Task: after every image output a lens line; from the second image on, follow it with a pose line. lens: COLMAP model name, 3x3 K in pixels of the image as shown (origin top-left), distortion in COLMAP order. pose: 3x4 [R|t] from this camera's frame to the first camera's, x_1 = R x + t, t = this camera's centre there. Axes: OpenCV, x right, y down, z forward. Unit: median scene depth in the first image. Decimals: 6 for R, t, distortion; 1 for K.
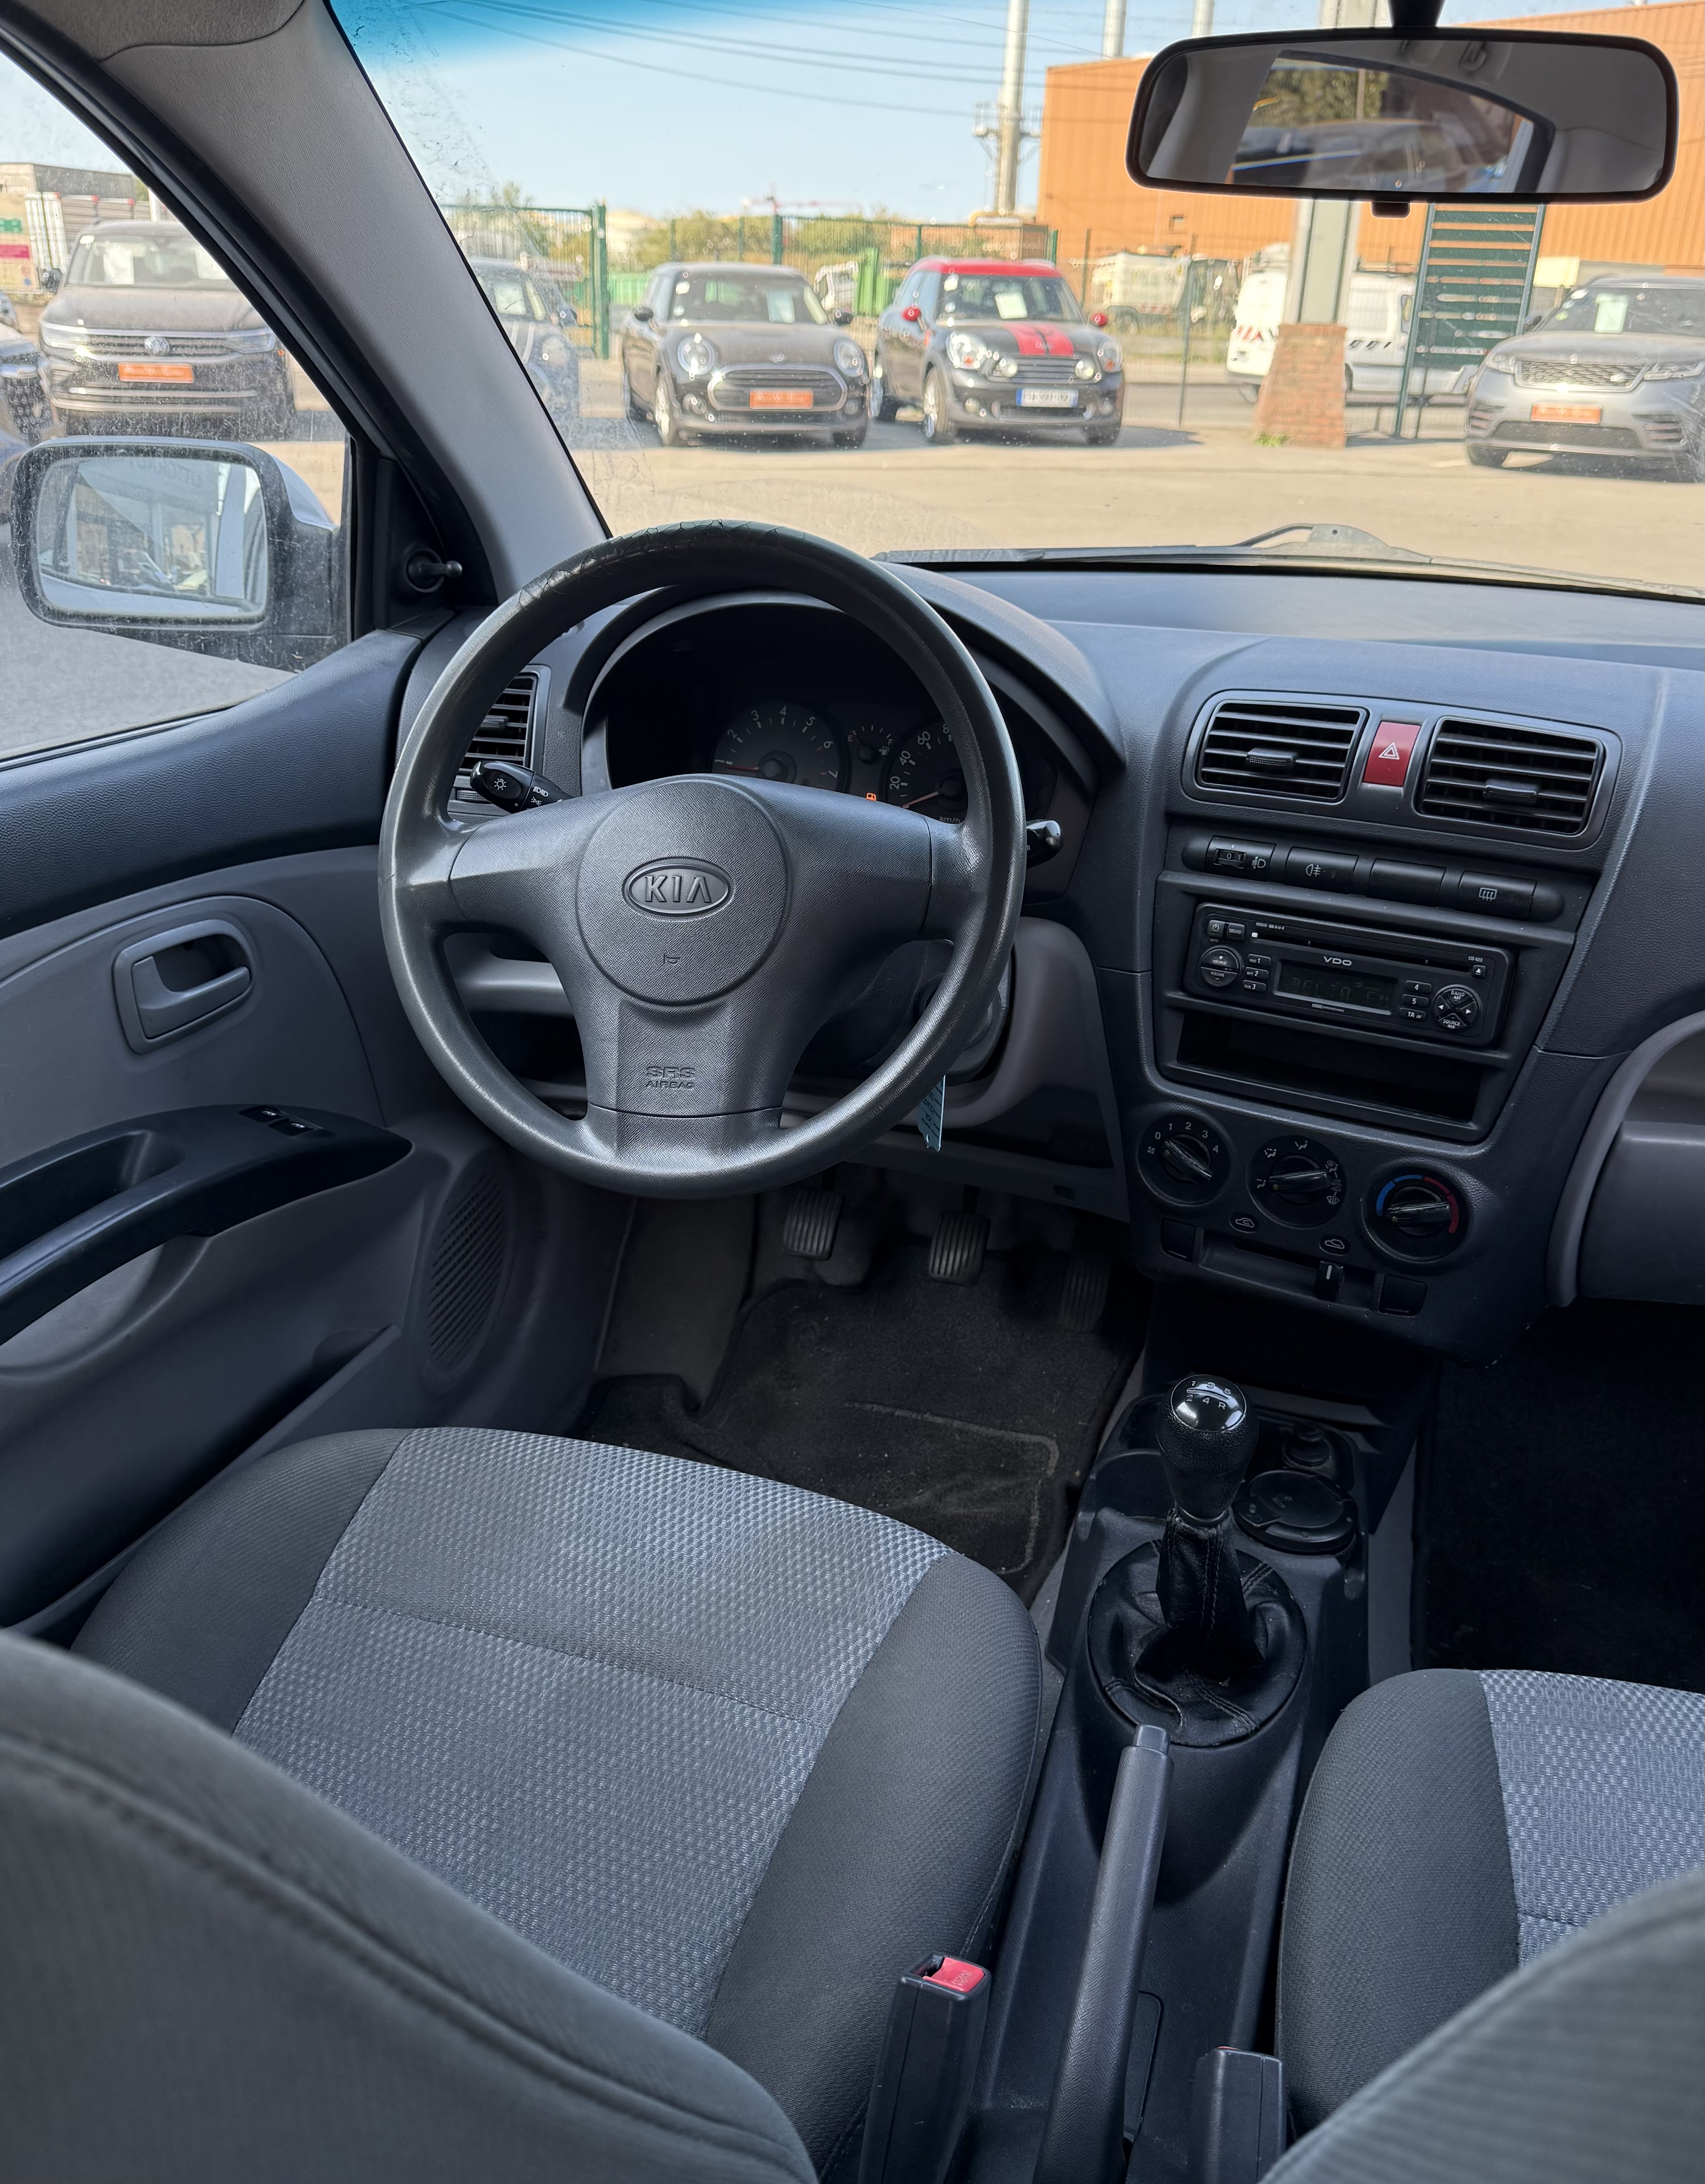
lens RADIAL K [[1681.7, 0, 832.5], [0, 1681.7, 1087.0], [0, 0, 1]] dist [0.041124, -0.036263]
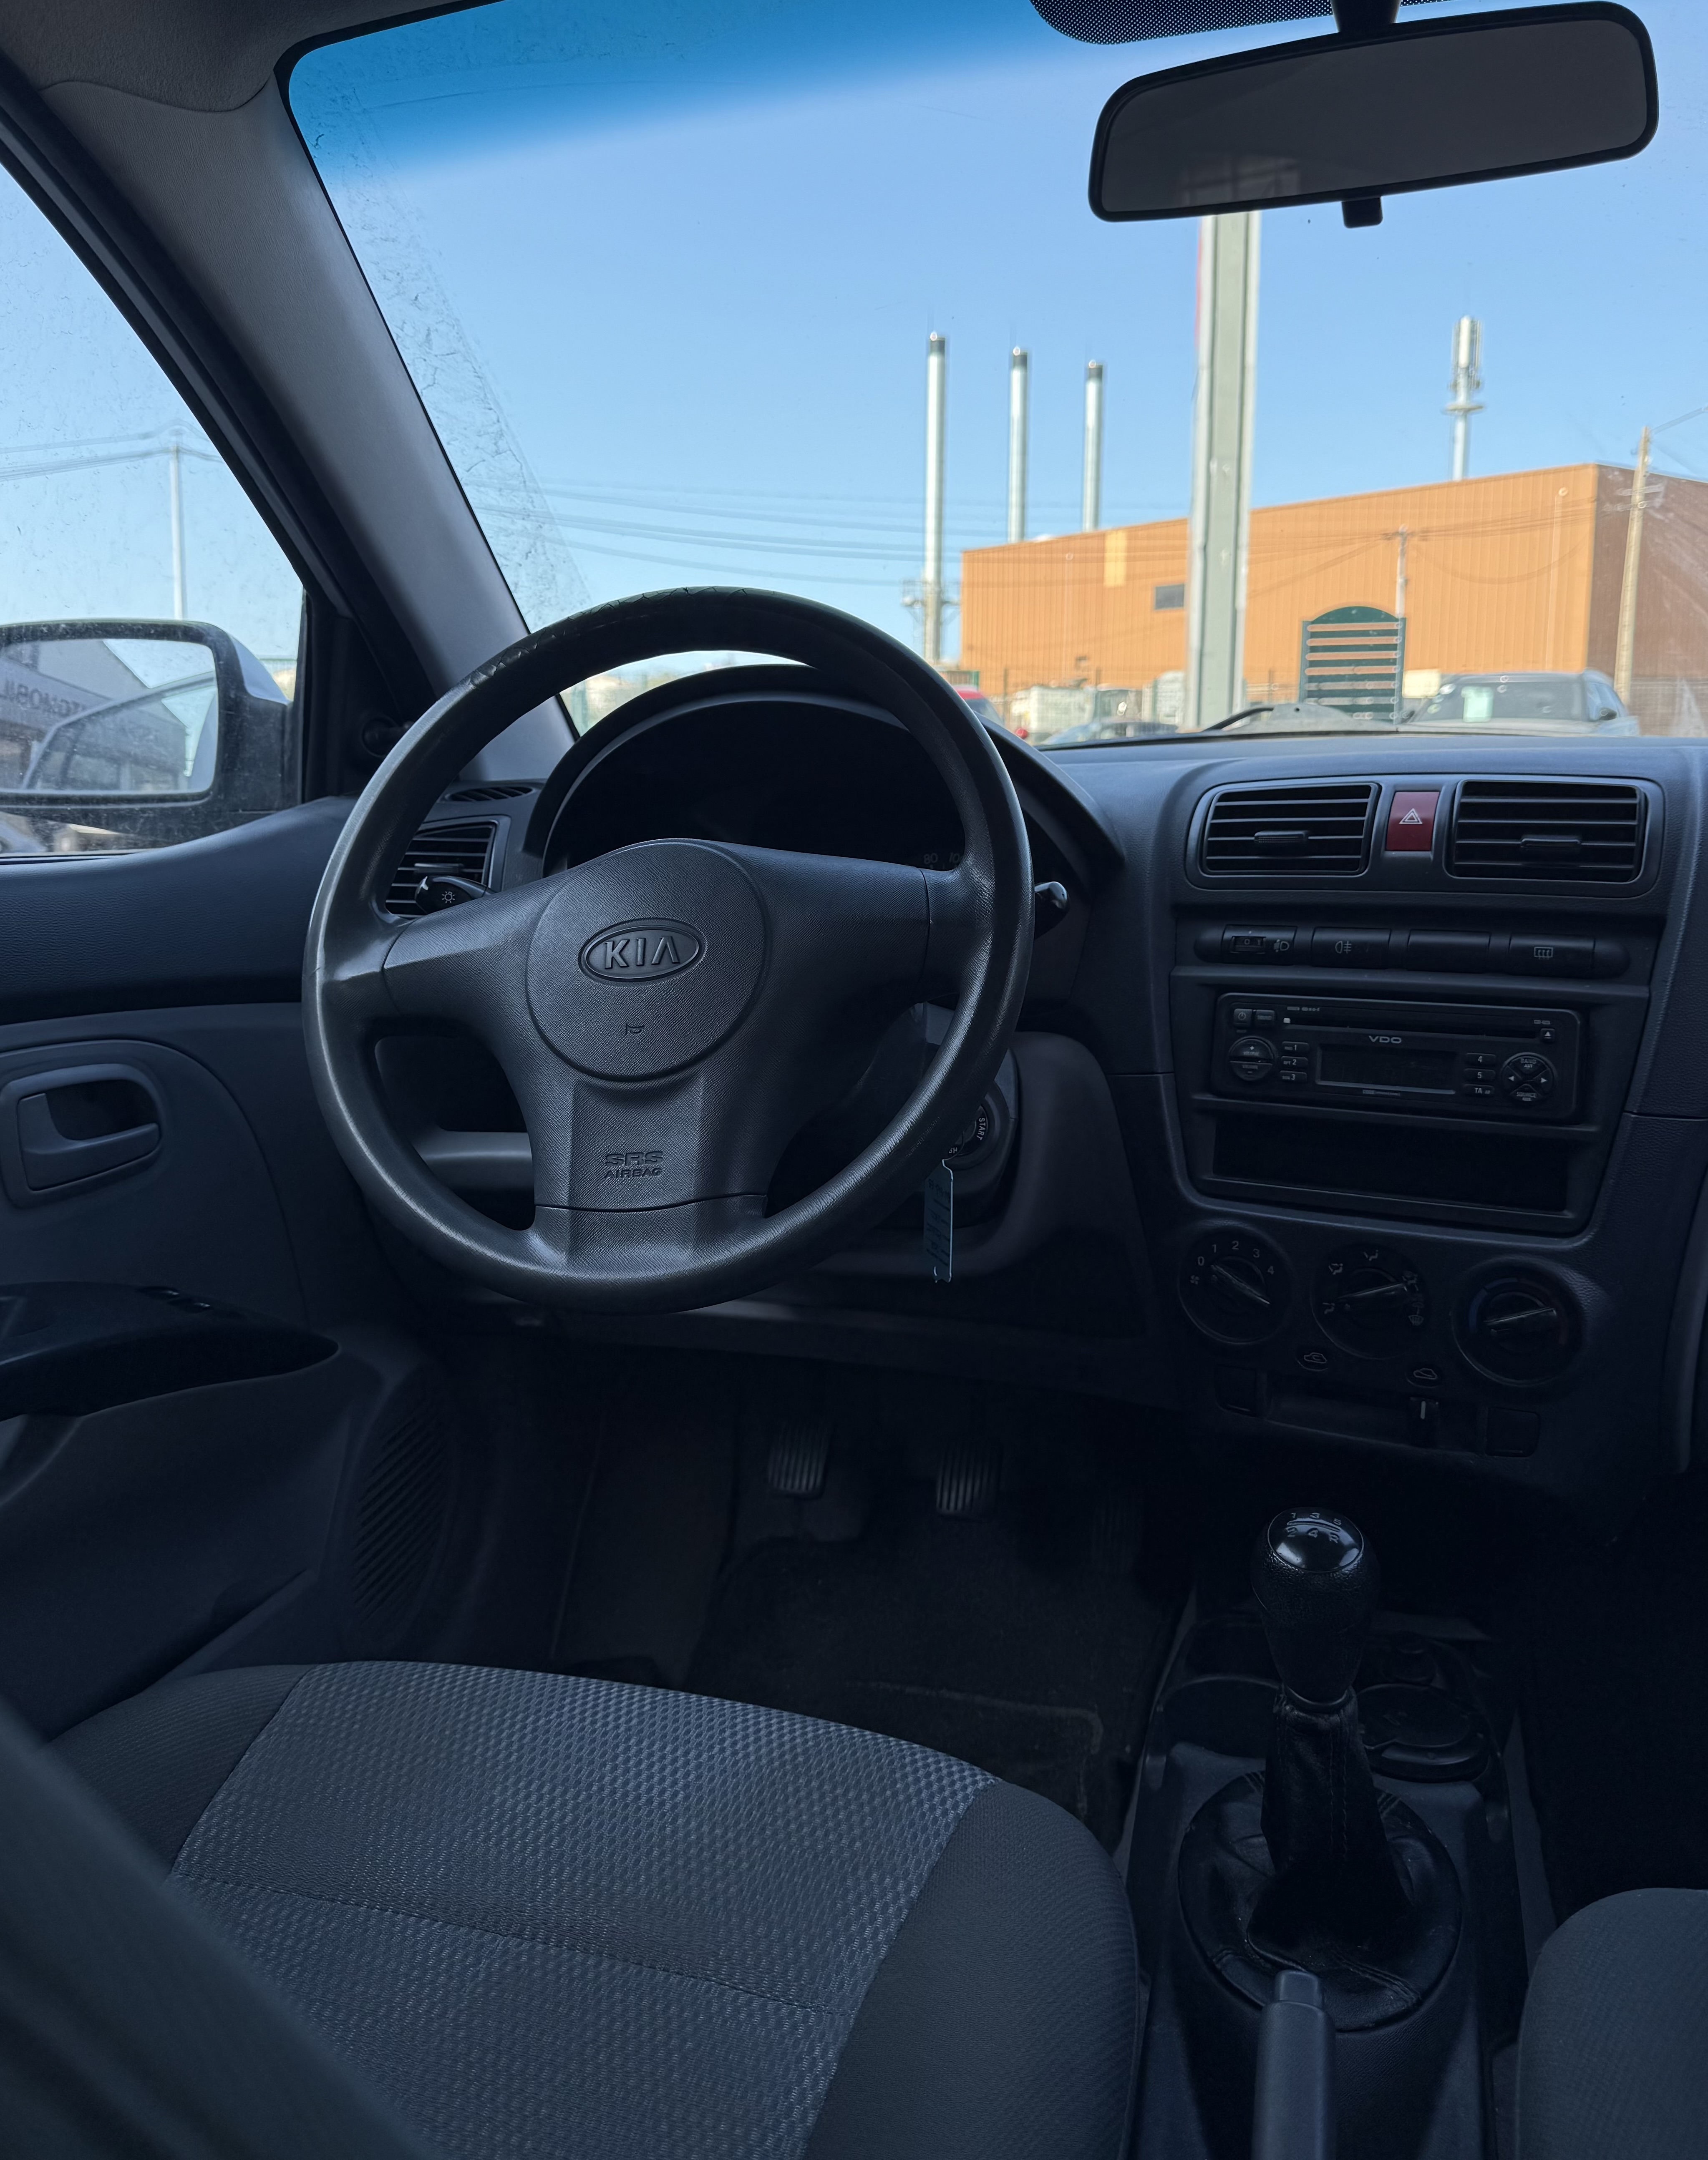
lens RADIAL K [[1643.0, 0, 831.2], [0, 1643.0, 978.6], [0, 0, 1]] dist [0.045987, -0.082814]
pose [[0.999162, -0.034120, 0.022619, -0.011361], [0.039026, 0.960739, -0.274694, 0.123705], [-0.012359, 0.275347, 0.961265, 0.161452]]
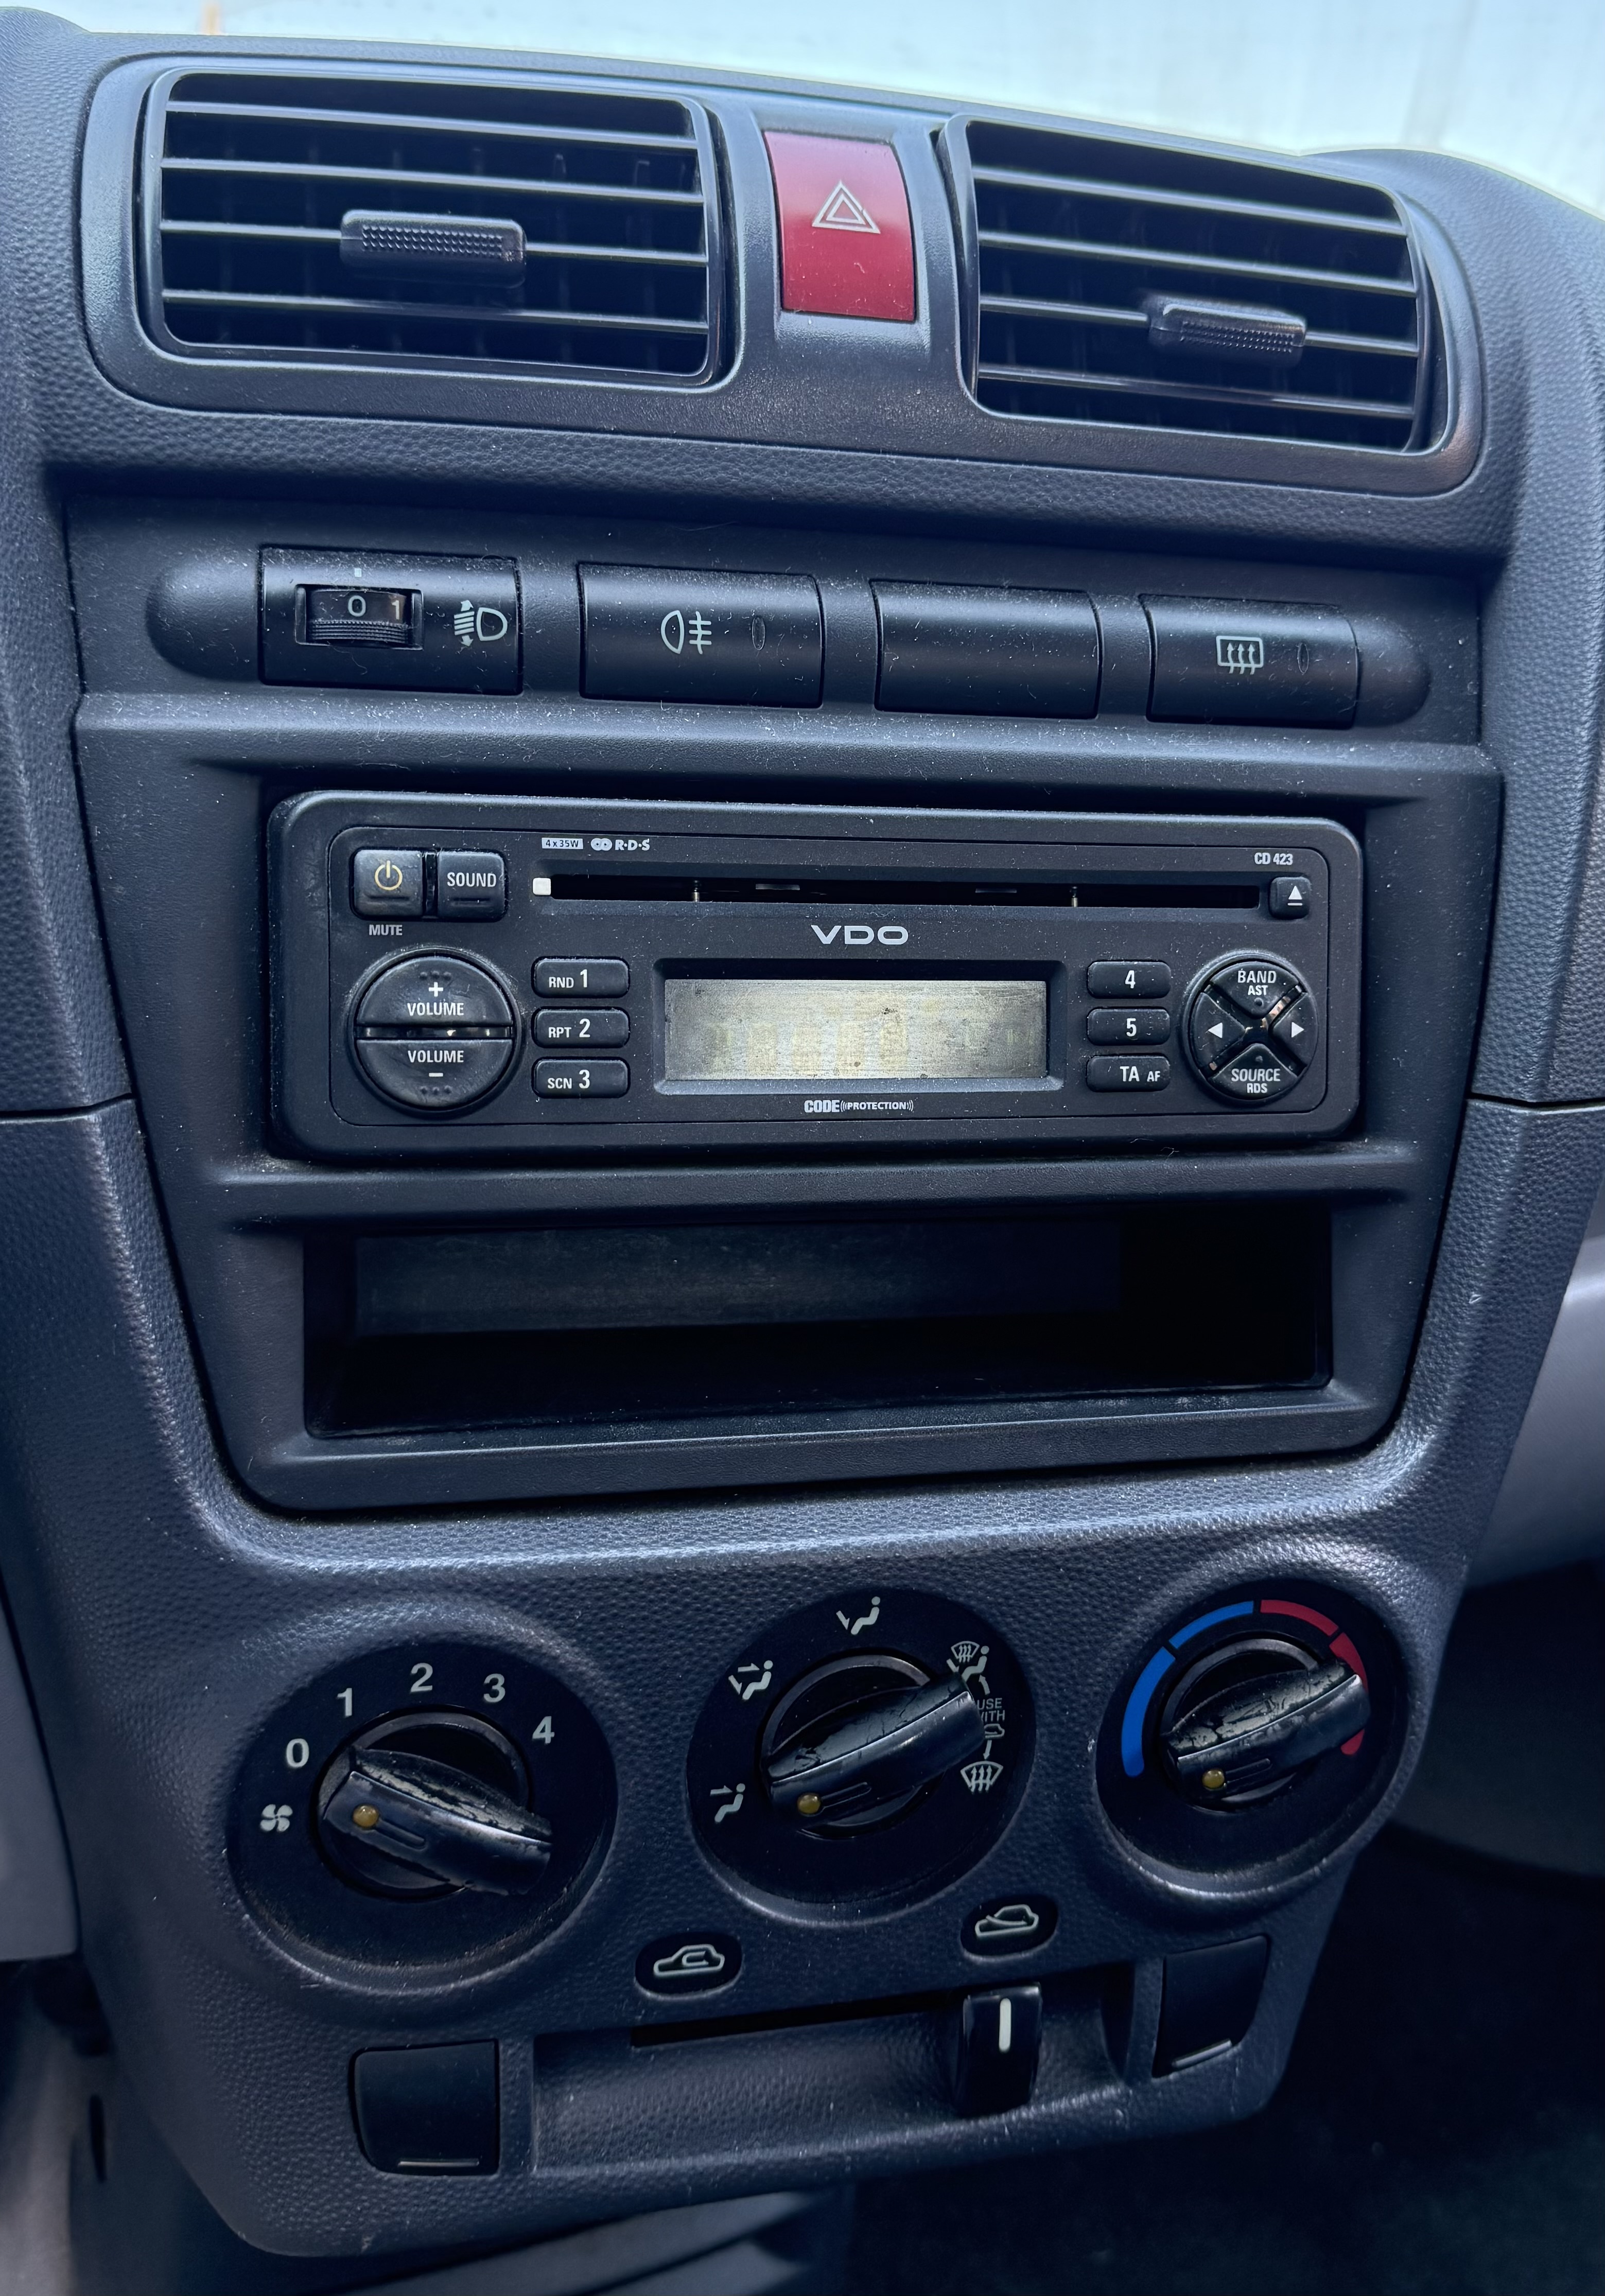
lens RADIAL K [[2074.0, 0, 915.0], [0, 2074.0, 1024.6], [0, 0, 1]] dist [0.034275, 0.000000]
pose [[0.727830, -0.149770, 0.669203, 0.077406], [0.218198, 0.975721, -0.018944, -0.052685], [-0.650118, 0.159807, 0.742838, 0.755843]]
